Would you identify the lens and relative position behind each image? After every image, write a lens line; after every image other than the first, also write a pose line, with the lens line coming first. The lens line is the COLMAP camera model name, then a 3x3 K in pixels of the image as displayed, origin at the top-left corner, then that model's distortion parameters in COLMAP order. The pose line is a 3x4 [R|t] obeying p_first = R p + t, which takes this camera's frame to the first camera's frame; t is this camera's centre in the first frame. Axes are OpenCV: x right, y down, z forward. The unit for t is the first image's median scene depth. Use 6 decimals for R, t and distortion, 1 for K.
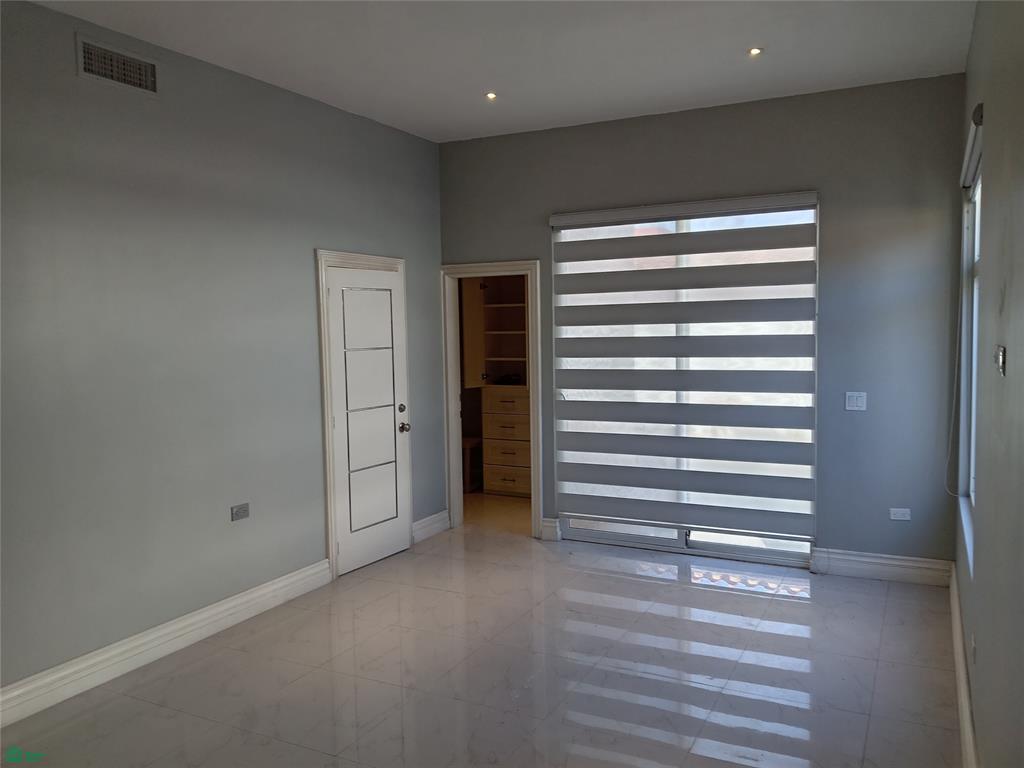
lens RADIAL K [[802.2, 0, 511.6], [0, 802.2, 380.5], [0, 0, 1]] dist [0.059567, -0.102282]
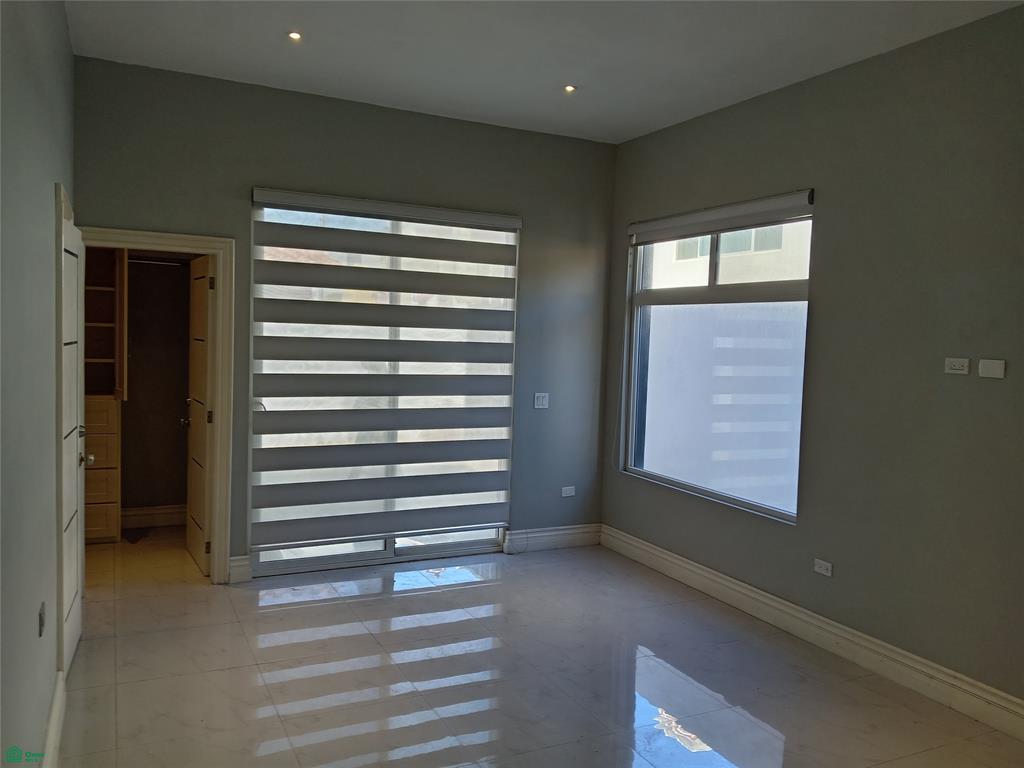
lens RADIAL K [[797.8, 0, 513.7], [0, 797.8, 387.8], [0, 0, 1]] dist [0.063747, 0.000230]
pose [[0.584747, -0.010563, 0.811147, -0.496117], [0.015790, 0.999874, 0.001638, 0.003772], [-0.811062, 0.011850, 0.584840, 0.318413]]
